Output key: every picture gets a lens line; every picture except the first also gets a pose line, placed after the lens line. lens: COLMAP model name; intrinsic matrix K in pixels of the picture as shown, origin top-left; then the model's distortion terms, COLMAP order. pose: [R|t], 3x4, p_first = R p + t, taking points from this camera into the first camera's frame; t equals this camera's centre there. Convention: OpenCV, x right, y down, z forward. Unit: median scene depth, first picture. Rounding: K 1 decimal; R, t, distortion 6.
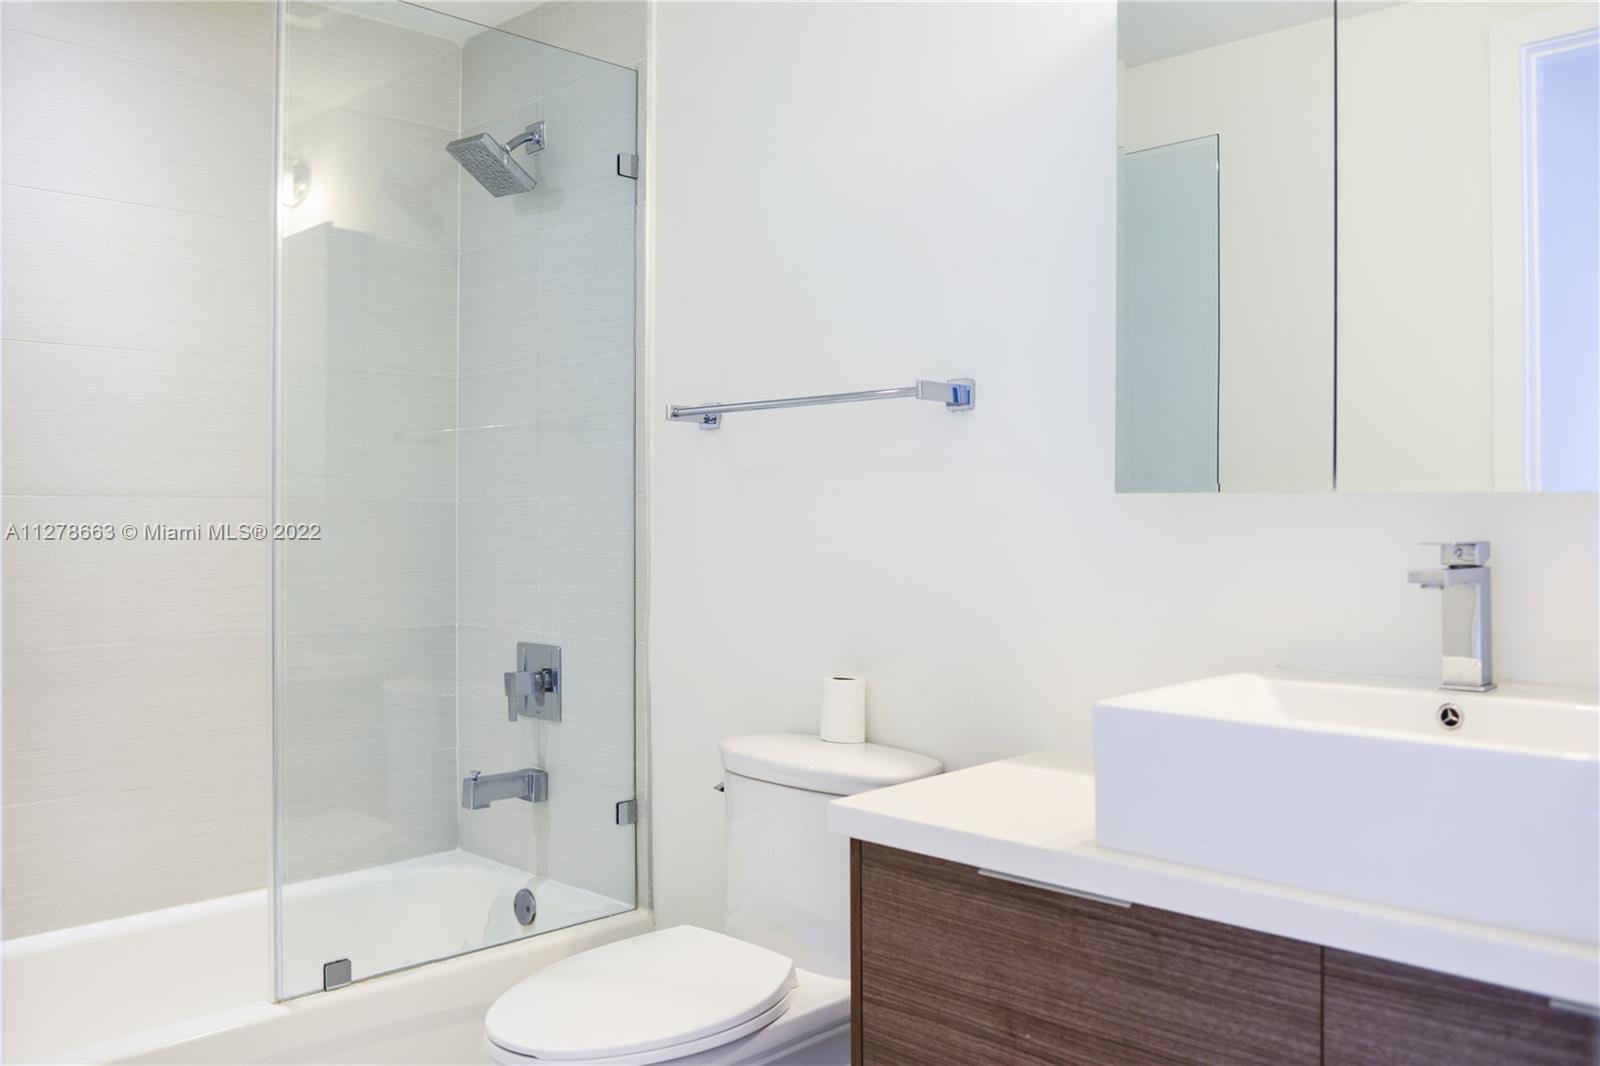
lens RADIAL K [[1305.8, 0, 800.0], [0, 1305.8, 533.0], [0, 0, 1]] dist [-0.076643, 0.067359]
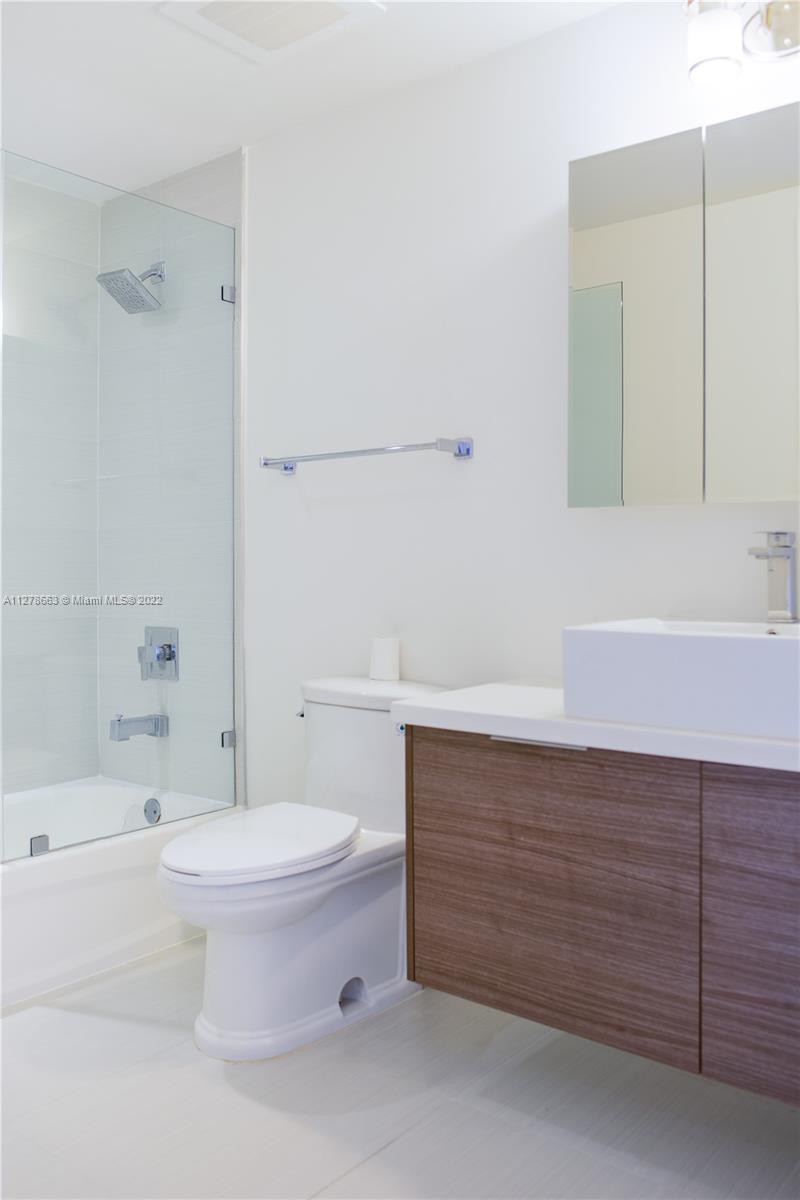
lens RADIAL K [[979.3, 0, 400.0], [0, 979.3, 584.8], [0, 0, 1]] dist [-0.076643, 0.067359]
pose [[0.994924, -0.004628, 0.100523, -0.080406], [0.003751, 0.999953, 0.008915, 0.051942], [-0.100559, -0.008493, 0.994895, -0.160689]]
